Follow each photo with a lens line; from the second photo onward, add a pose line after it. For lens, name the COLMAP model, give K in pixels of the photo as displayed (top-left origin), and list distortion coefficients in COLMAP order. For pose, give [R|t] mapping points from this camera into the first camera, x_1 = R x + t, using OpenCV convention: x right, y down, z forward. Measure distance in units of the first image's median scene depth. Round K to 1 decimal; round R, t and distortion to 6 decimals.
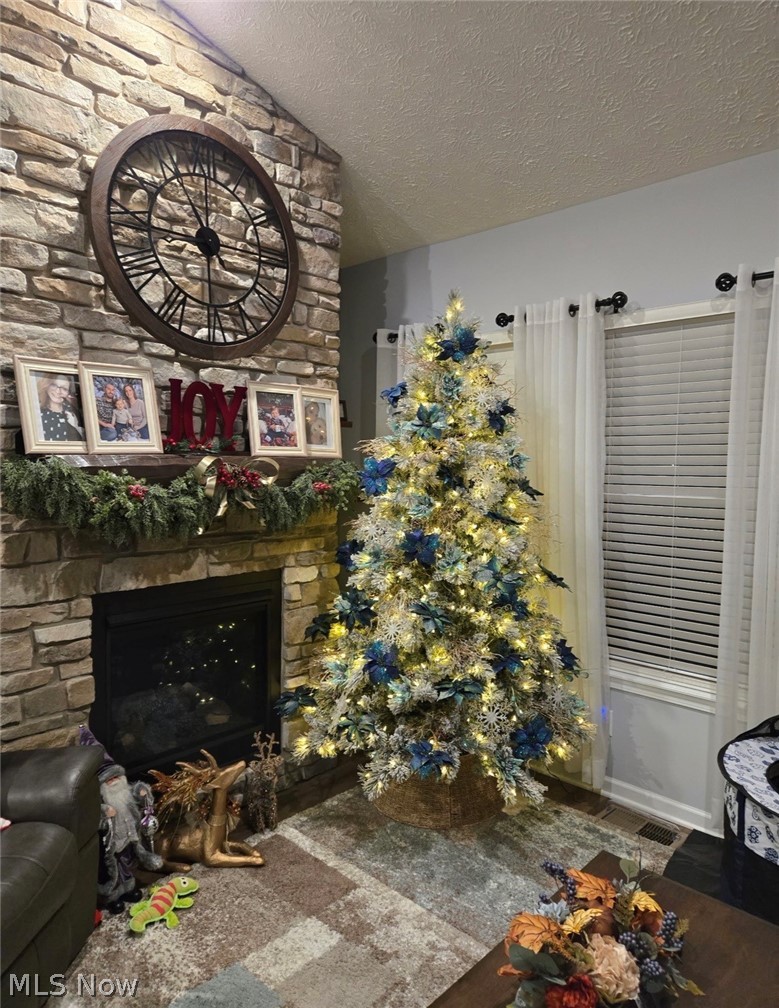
lens RADIAL K [[697.0, 0, 397.9], [0, 697.0, 491.0], [0, 0, 1]] dist [0.032833, -0.013160]
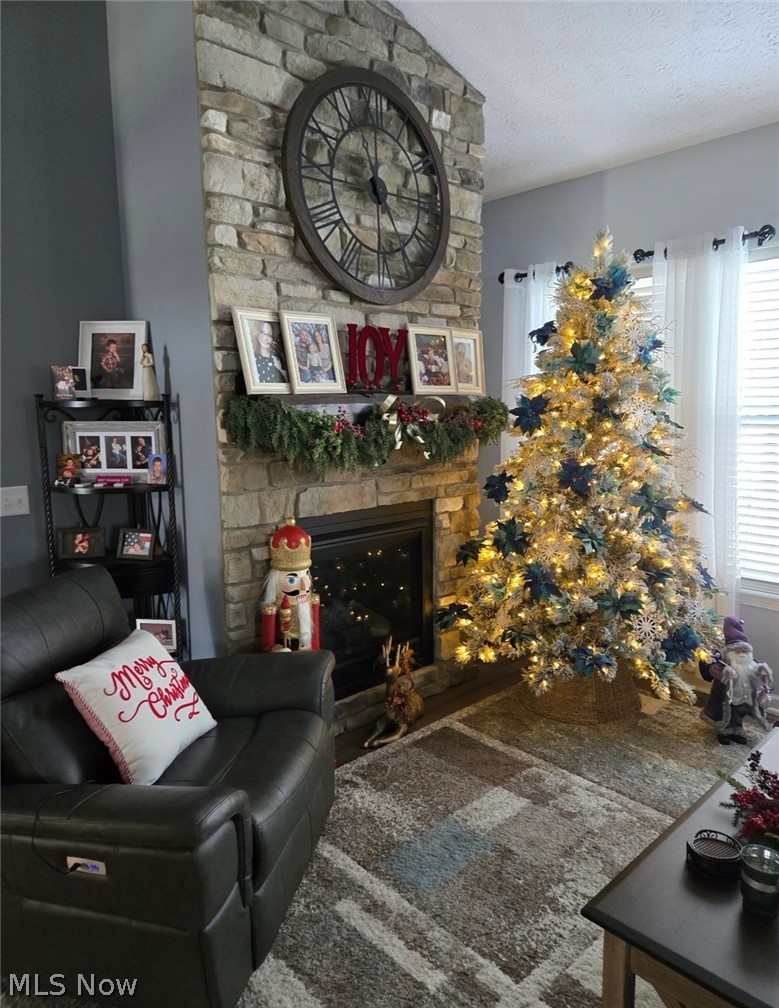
lens RADIAL K [[697.0, 0, 398.0], [0, 697.0, 510.9], [0, 0, 1]] dist [0.032833, -0.013160]
pose [[0.997729, -0.009340, -0.066708, -0.171688], [0.016331, 0.994334, 0.105036, 0.016158], [0.065349, -0.105886, 0.992229, -0.105223]]
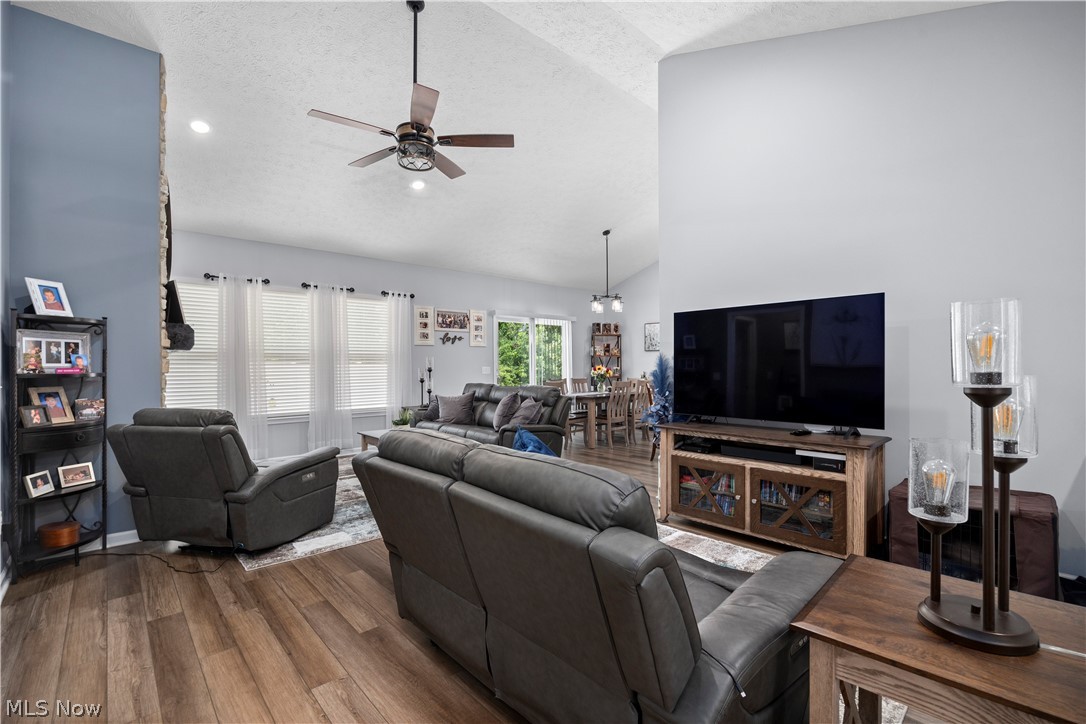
lens RADIAL K [[479.3, 0, 526.5], [0, 479.3, 367.7], [0, 0, 1]] dist [-0.006050, -0.003199]
pose [[0.102245, -0.020176, 0.994555, -1.608475], [0.058216, 0.998202, 0.014265, 0.112677], [-0.993054, 0.056440, 0.103236, -0.227270]]
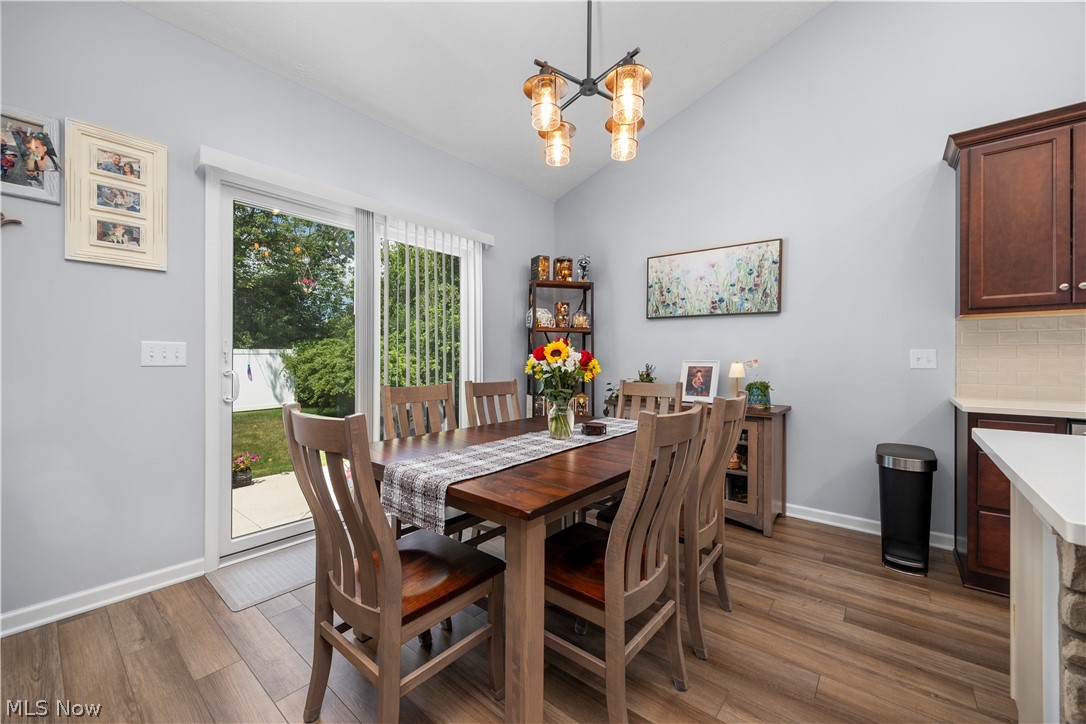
lens RADIAL K [[428.0, 0, 535.5], [0, 428.0, 358.8], [0, 0, 1]] dist [0.006633, -0.000614]
pose [[-0.051370, -0.010955, 0.998620, 0.445336], [0.043713, 0.998957, 0.013208, 0.180370], [-0.997723, 0.044331, -0.050837, -0.288810]]
